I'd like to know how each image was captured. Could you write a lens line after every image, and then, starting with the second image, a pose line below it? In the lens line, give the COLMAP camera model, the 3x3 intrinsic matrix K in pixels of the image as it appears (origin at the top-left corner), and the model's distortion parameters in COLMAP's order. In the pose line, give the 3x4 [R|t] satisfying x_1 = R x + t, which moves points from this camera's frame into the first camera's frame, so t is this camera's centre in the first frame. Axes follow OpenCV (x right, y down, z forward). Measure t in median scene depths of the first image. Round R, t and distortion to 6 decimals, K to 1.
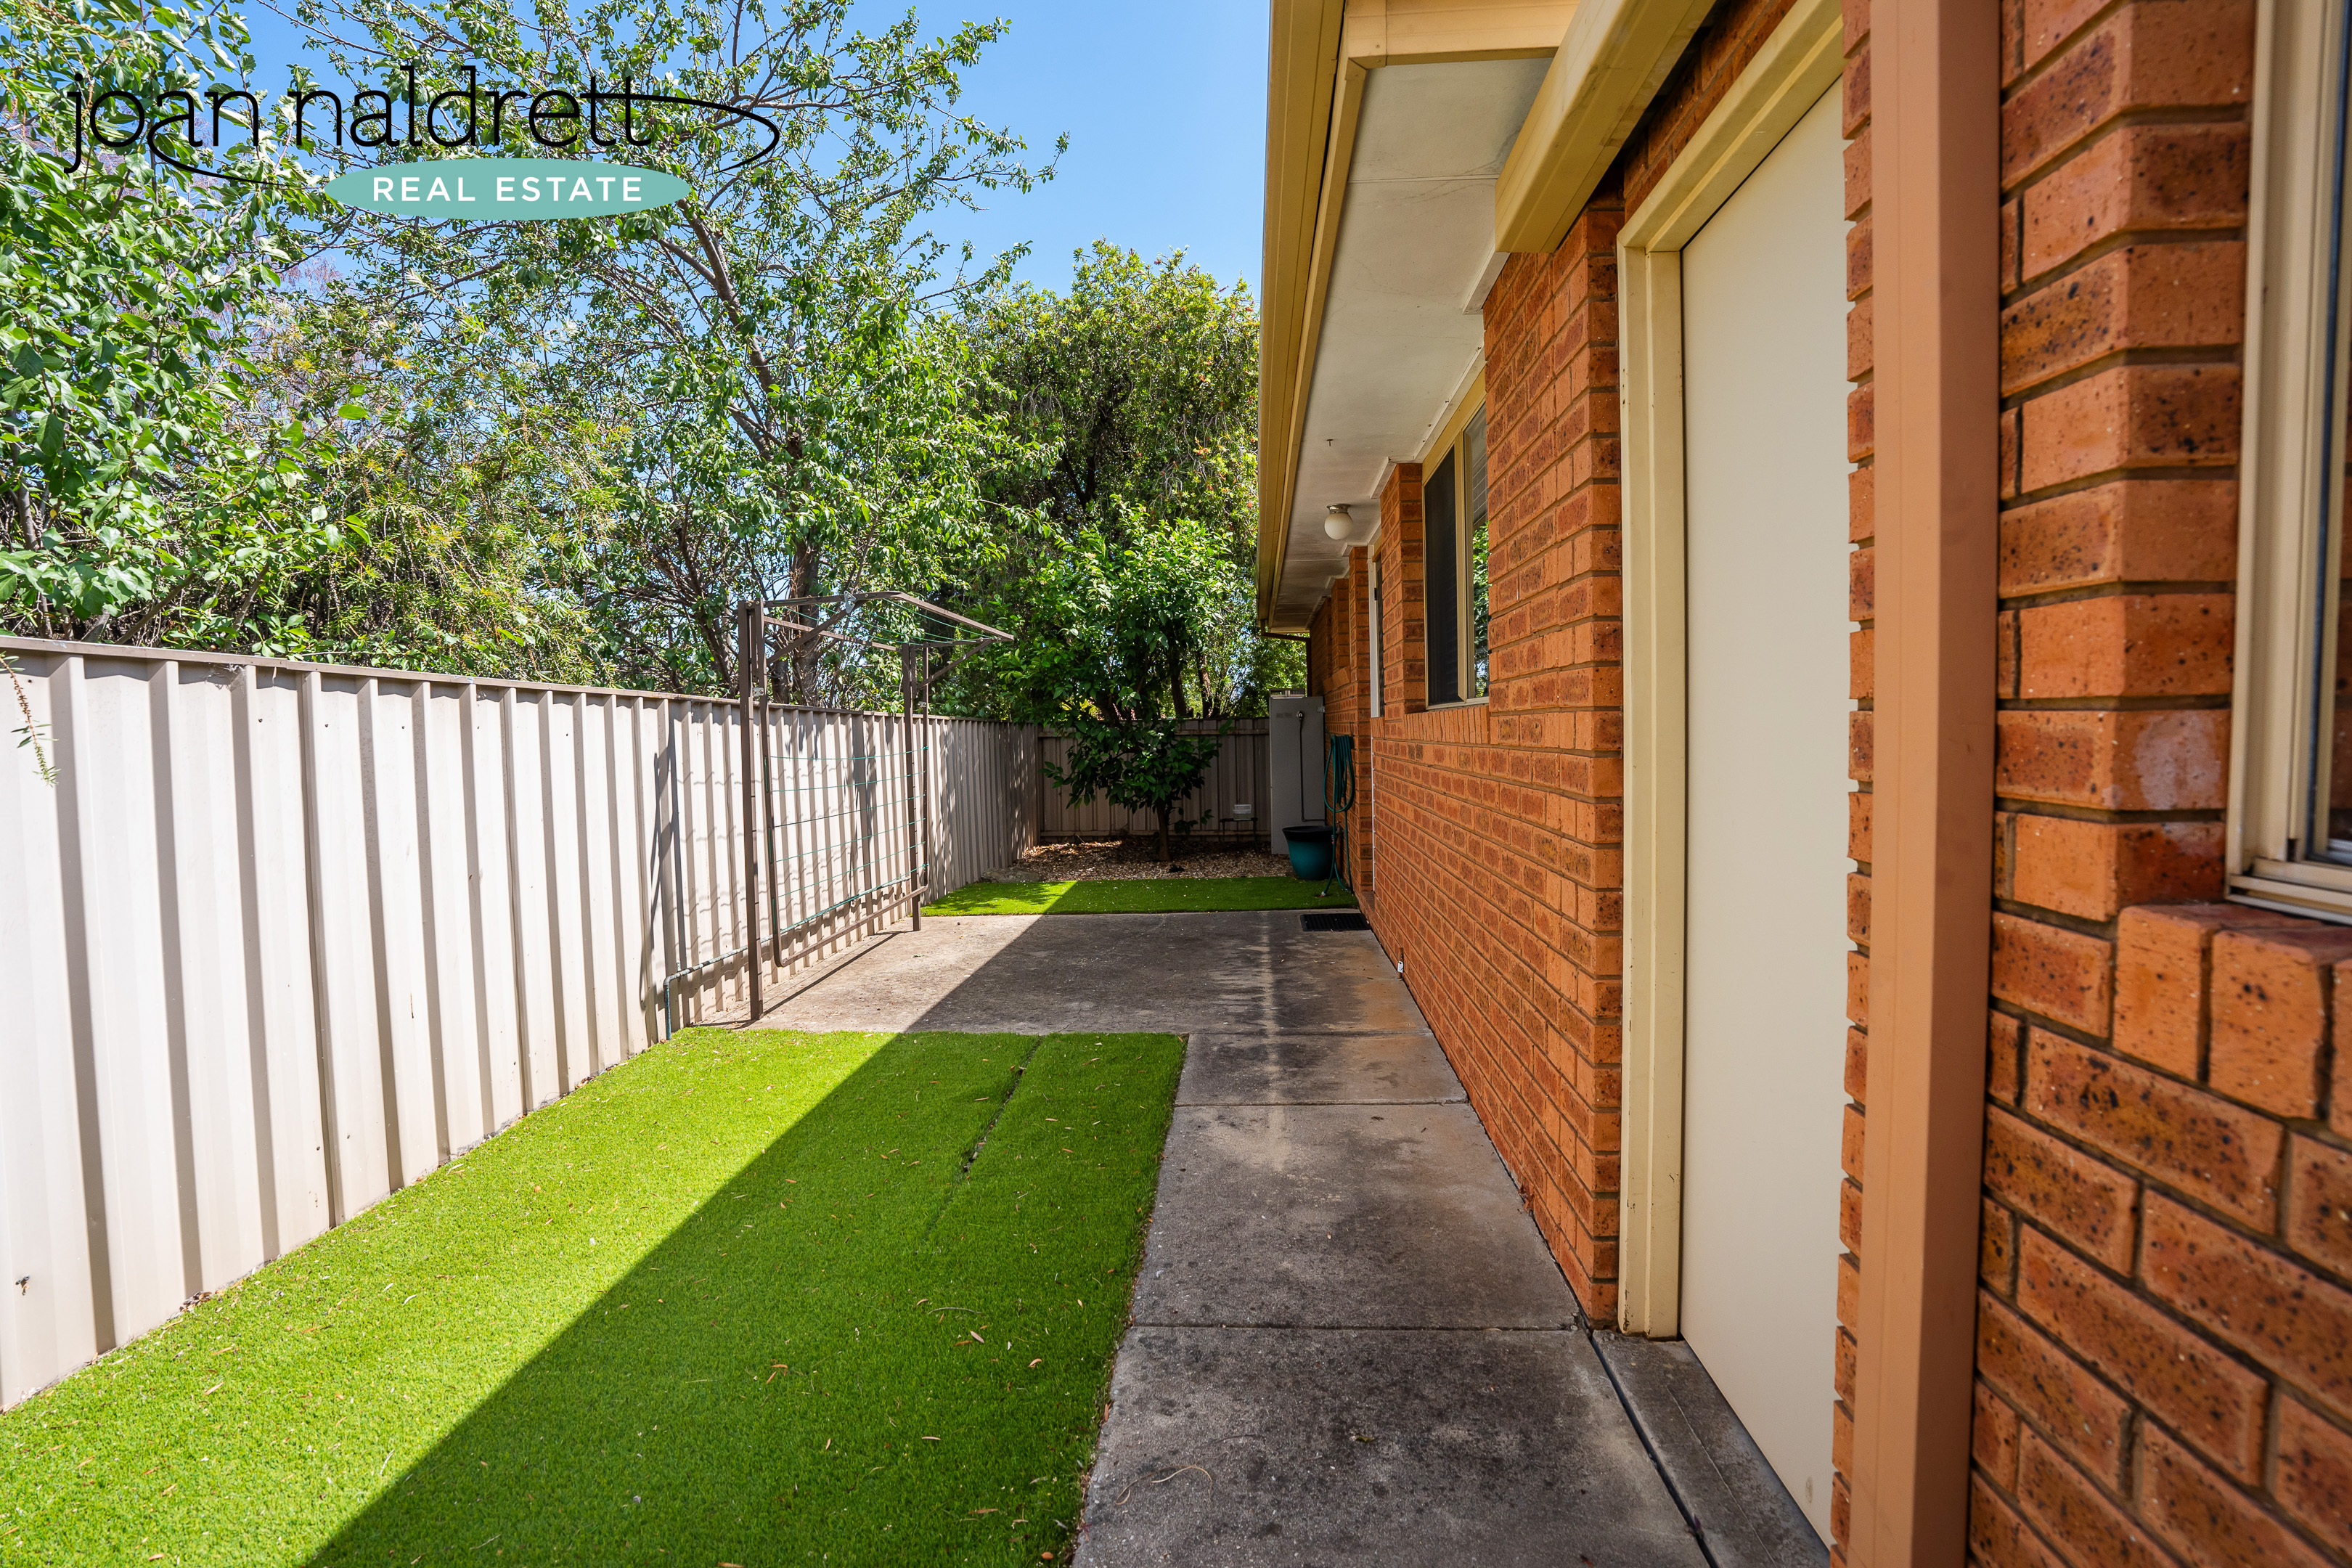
lens RADIAL K [[1081.9, 0, 1172.2], [0, 1081.9, 803.7], [0, 0, 1]] dist [-0.002148, 0.000714]
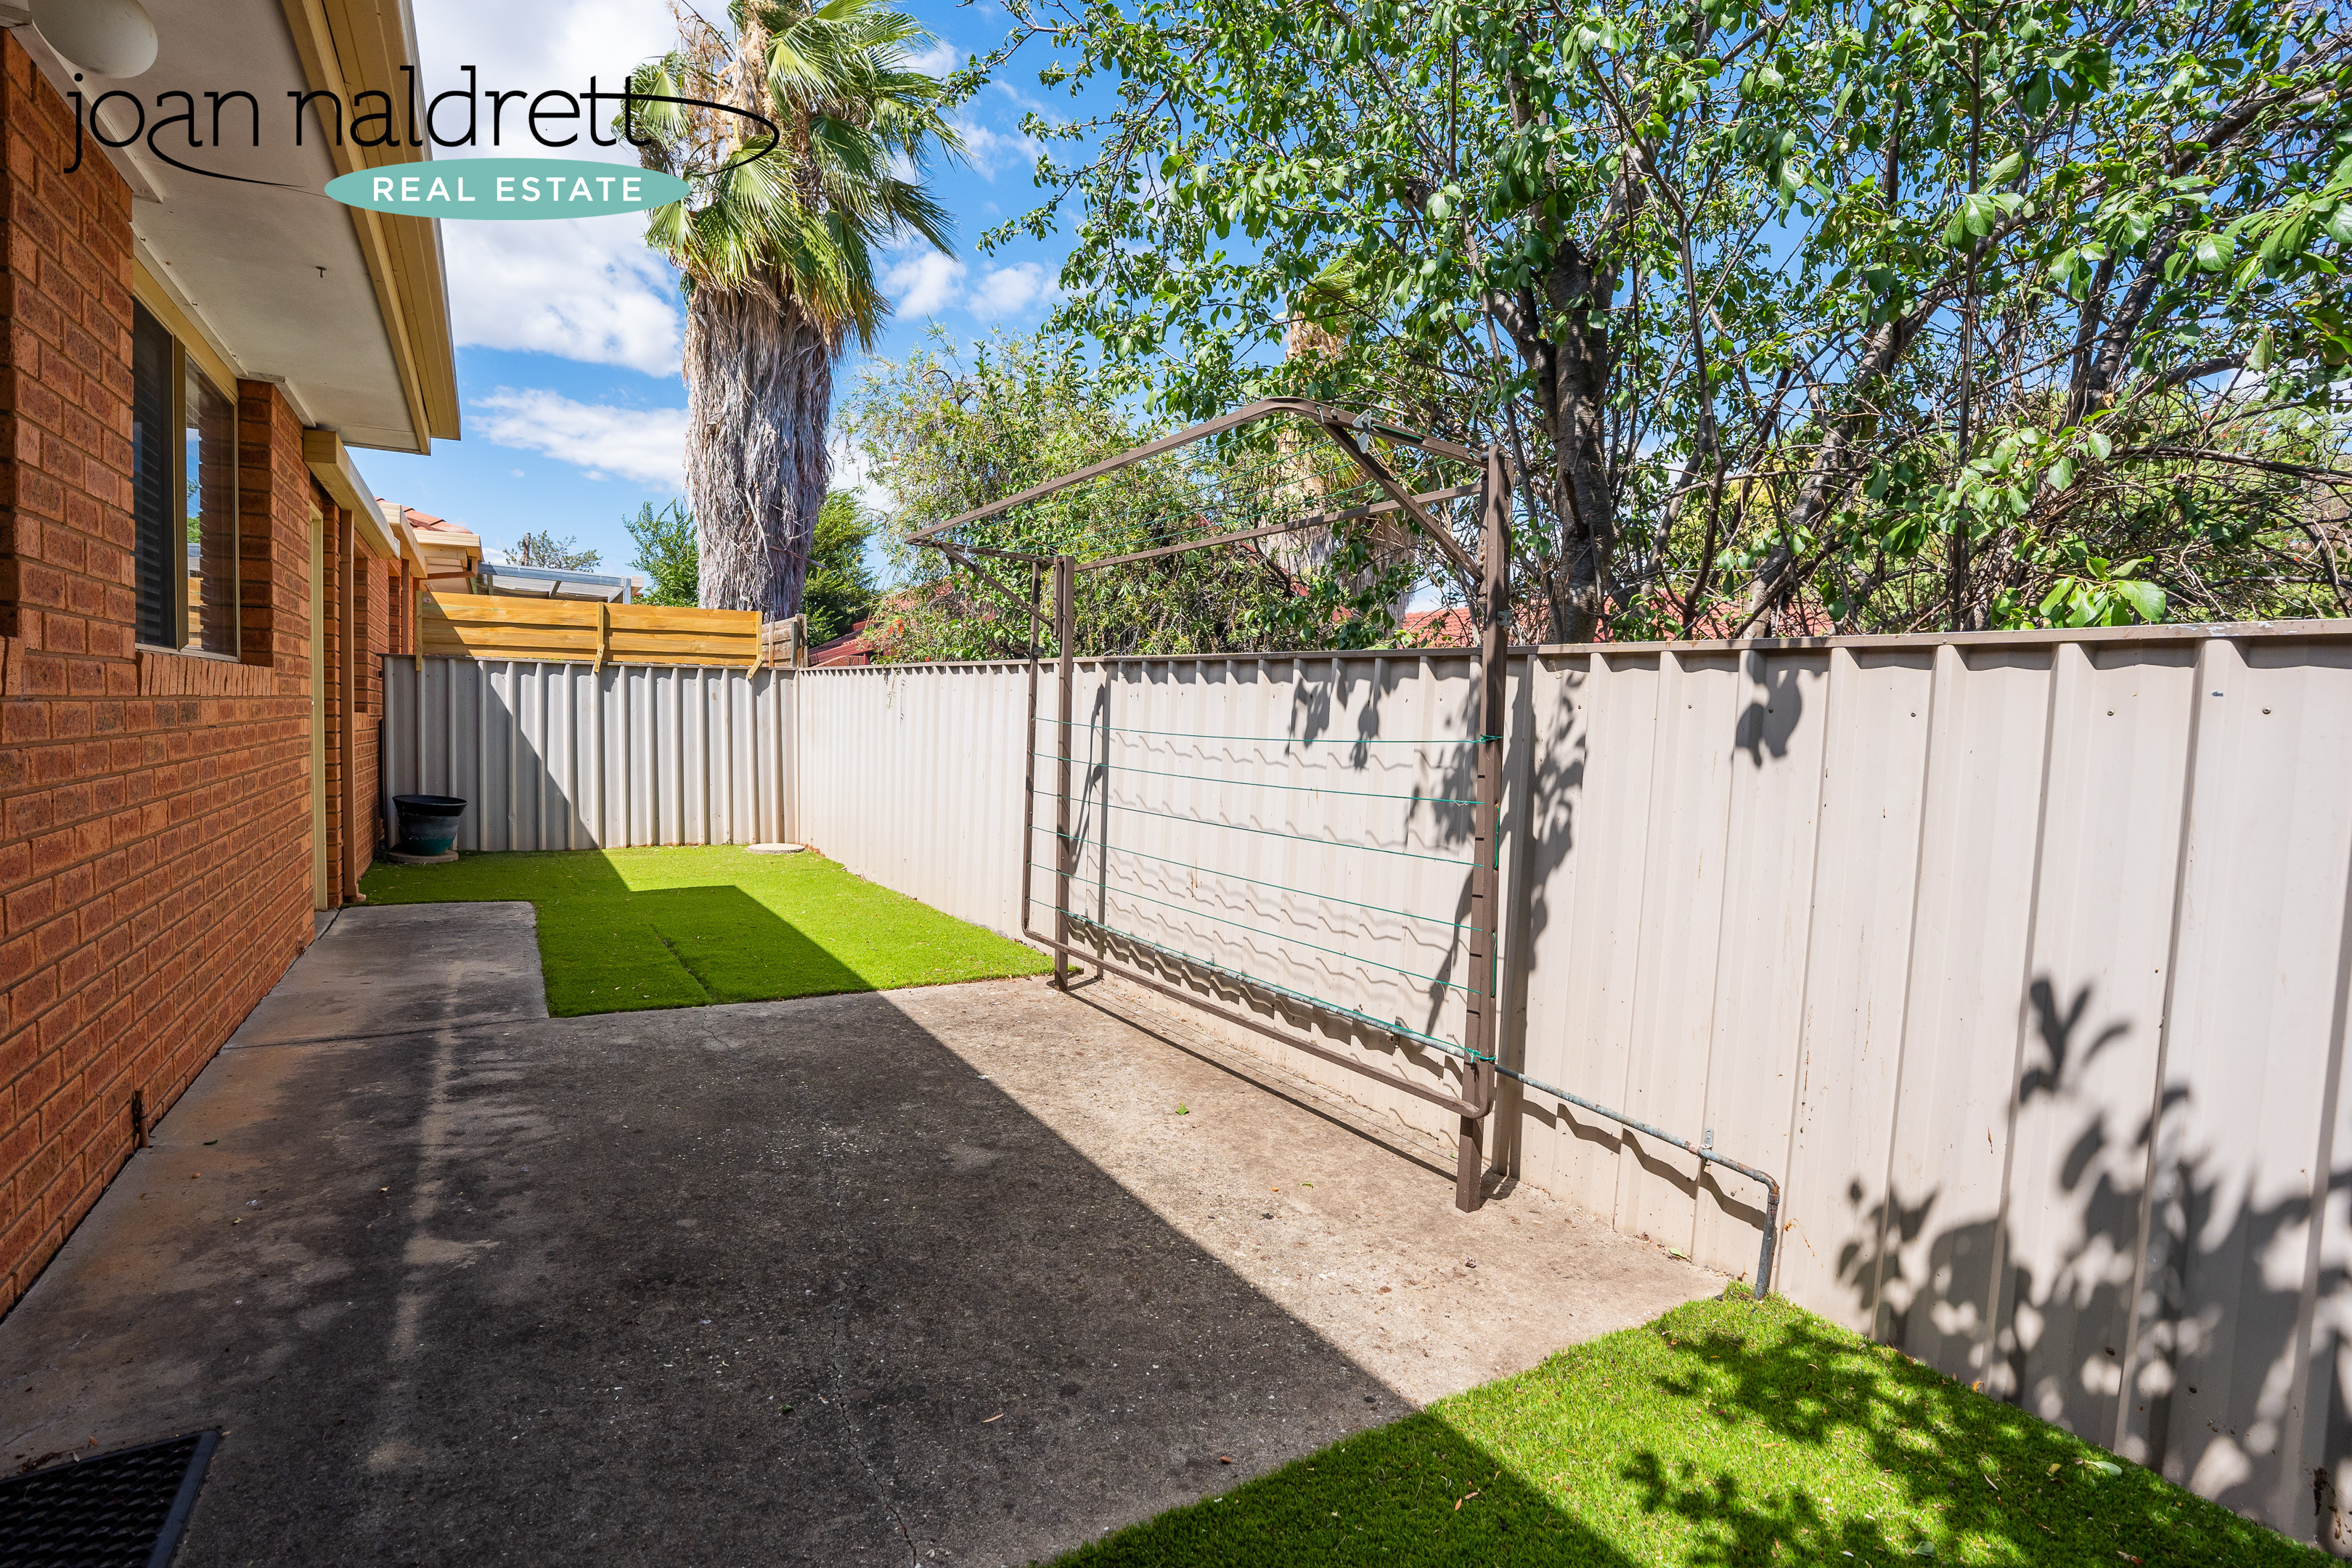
lens RADIAL K [[1081.9, 0, 1172.2], [0, 1081.9, 803.7], [0, 0, 1]] dist [-0.002148, 0.000714]
pose [[-0.806821, 0.058231, -0.587919, 0.121473], [-0.041162, 0.987172, 0.154264, -0.135217], [0.589360, 0.148663, -0.794075, 2.025828]]
